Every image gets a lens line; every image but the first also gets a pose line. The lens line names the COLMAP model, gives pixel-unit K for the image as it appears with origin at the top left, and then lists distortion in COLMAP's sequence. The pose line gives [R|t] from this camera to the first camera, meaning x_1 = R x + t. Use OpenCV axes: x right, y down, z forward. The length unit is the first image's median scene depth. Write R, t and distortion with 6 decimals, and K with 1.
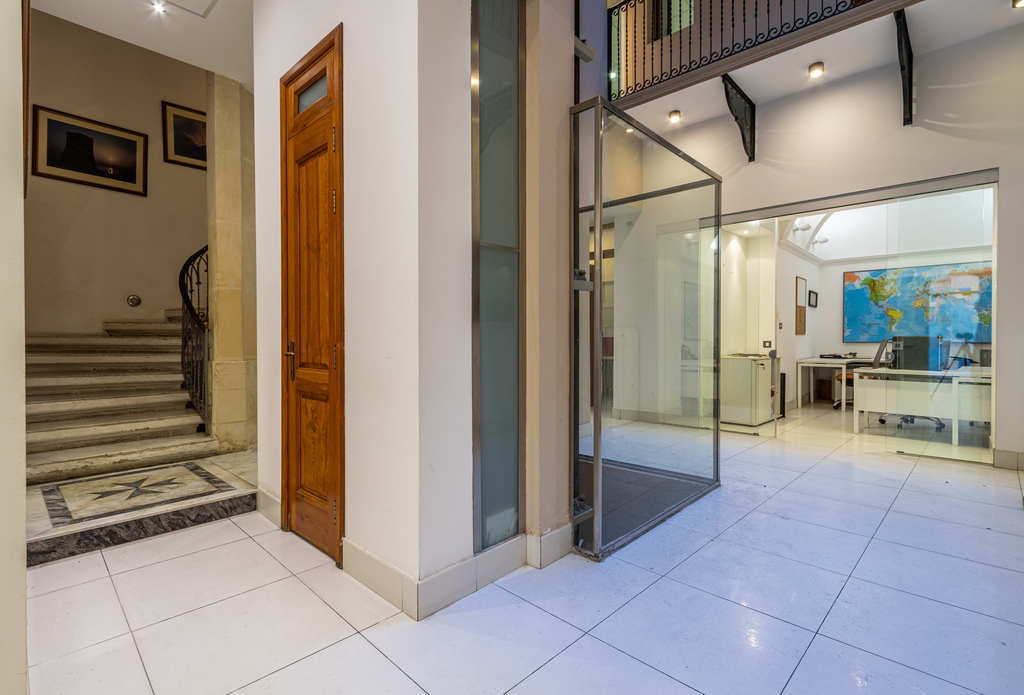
lens RADIAL K [[477.7, 0, 508.6], [0, 477.7, 345.1], [0, 0, 1]] dist [-0.006282, 0.003460]
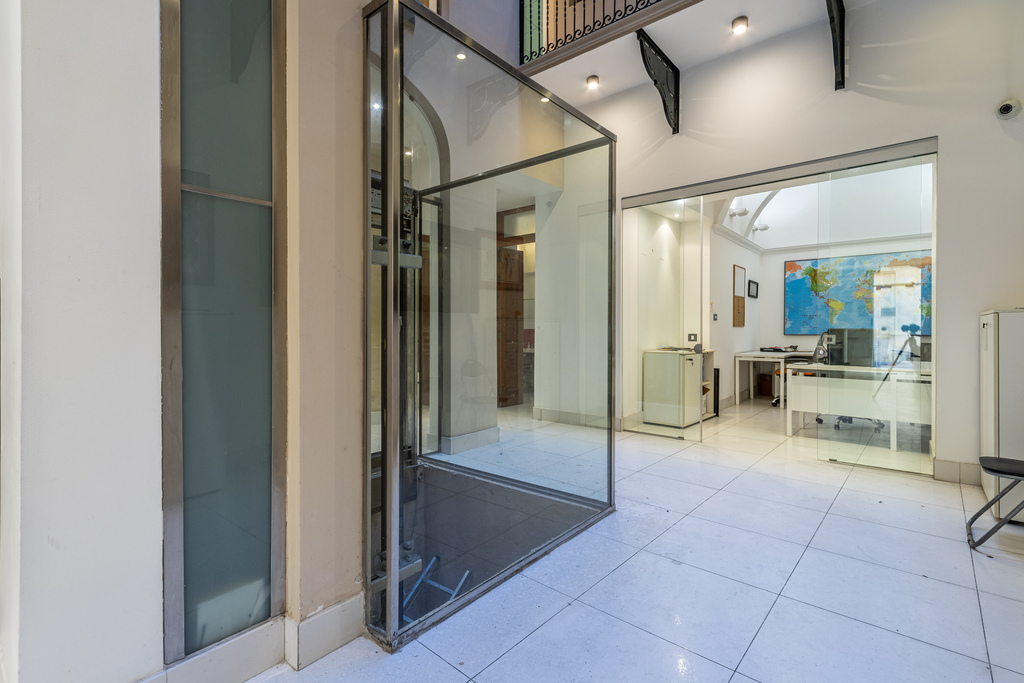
lens RADIAL K [[471.8, 0, 503.8], [0, 471.8, 335.0], [0, 0, 1]] dist [0.005325, -0.002275]
pose [[0.998523, -0.000674, 0.054327, 0.153240], [0.000926, 0.999989, -0.004604, -0.003024], [-0.054323, 0.004647, 0.998513, 0.145845]]
